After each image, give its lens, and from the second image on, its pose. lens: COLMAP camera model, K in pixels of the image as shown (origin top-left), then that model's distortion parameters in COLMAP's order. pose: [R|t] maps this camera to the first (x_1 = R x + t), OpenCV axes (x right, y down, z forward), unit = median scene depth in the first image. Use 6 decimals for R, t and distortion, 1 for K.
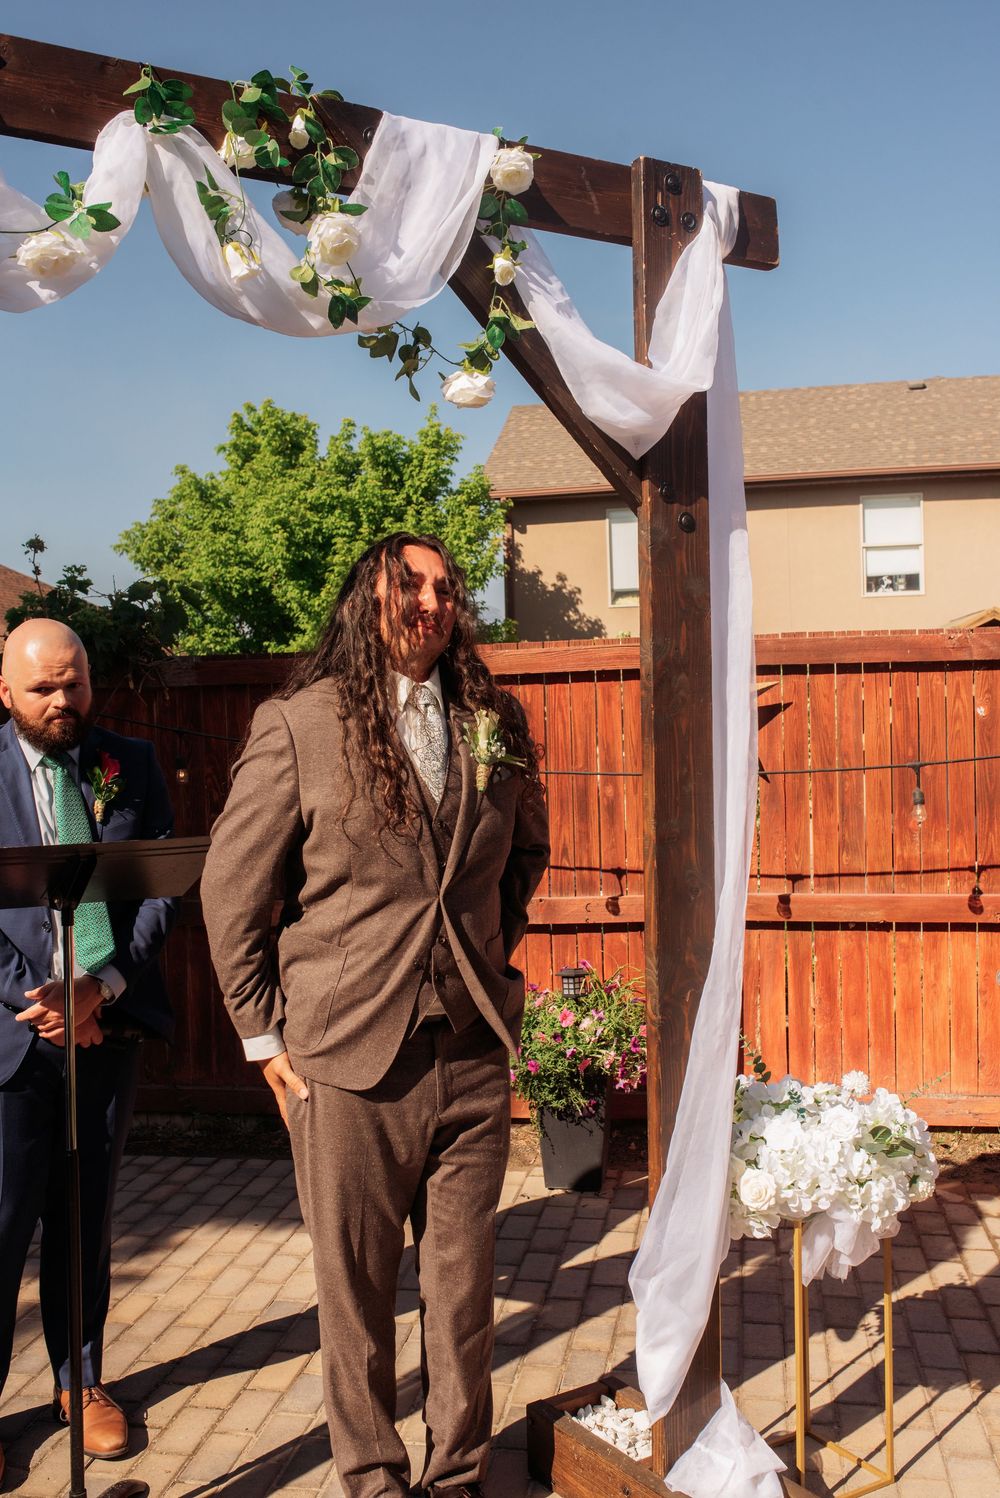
lens RADIAL K [[1422.1, 0, 501.2], [0, 1422.1, 741.5], [0, 0, 1]] dist [-0.034725, 0.000000]
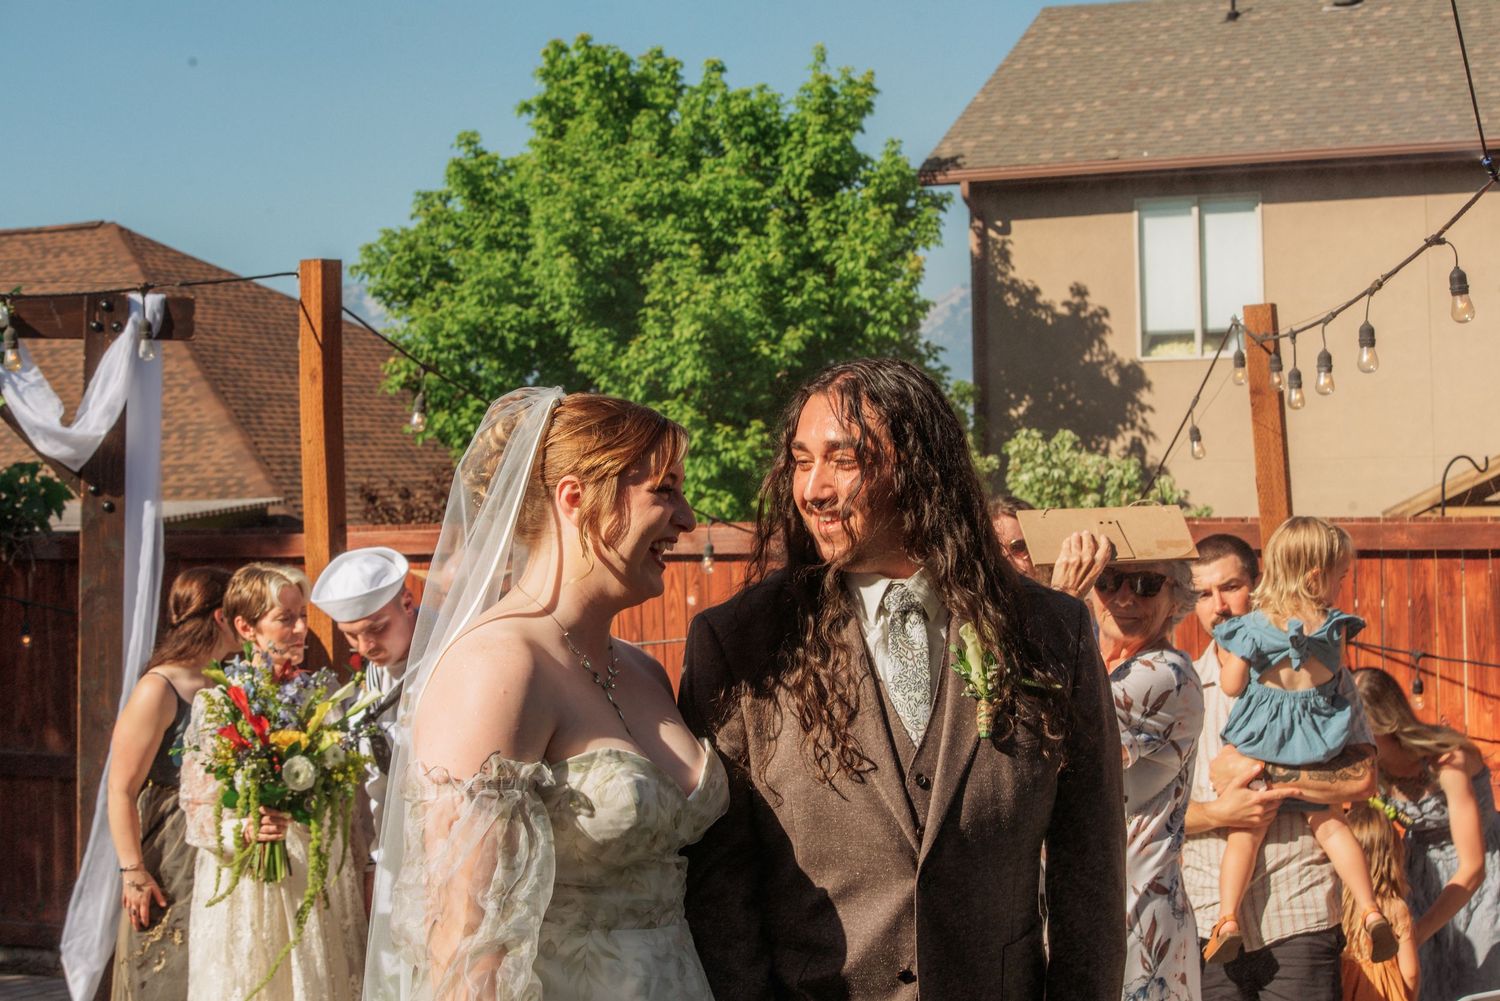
lens RADIAL K [[2991.0, 0, 747.7], [0, 2991.0, 500.2], [0, 0, 1]] dist [-0.226261, 0.000000]
pose [[0.975586, 0.012413, -0.219268, 0.212819], [-0.016060, 0.999761, -0.014859, -0.015687], [0.219031, 0.018017, 0.975552, -0.294186]]
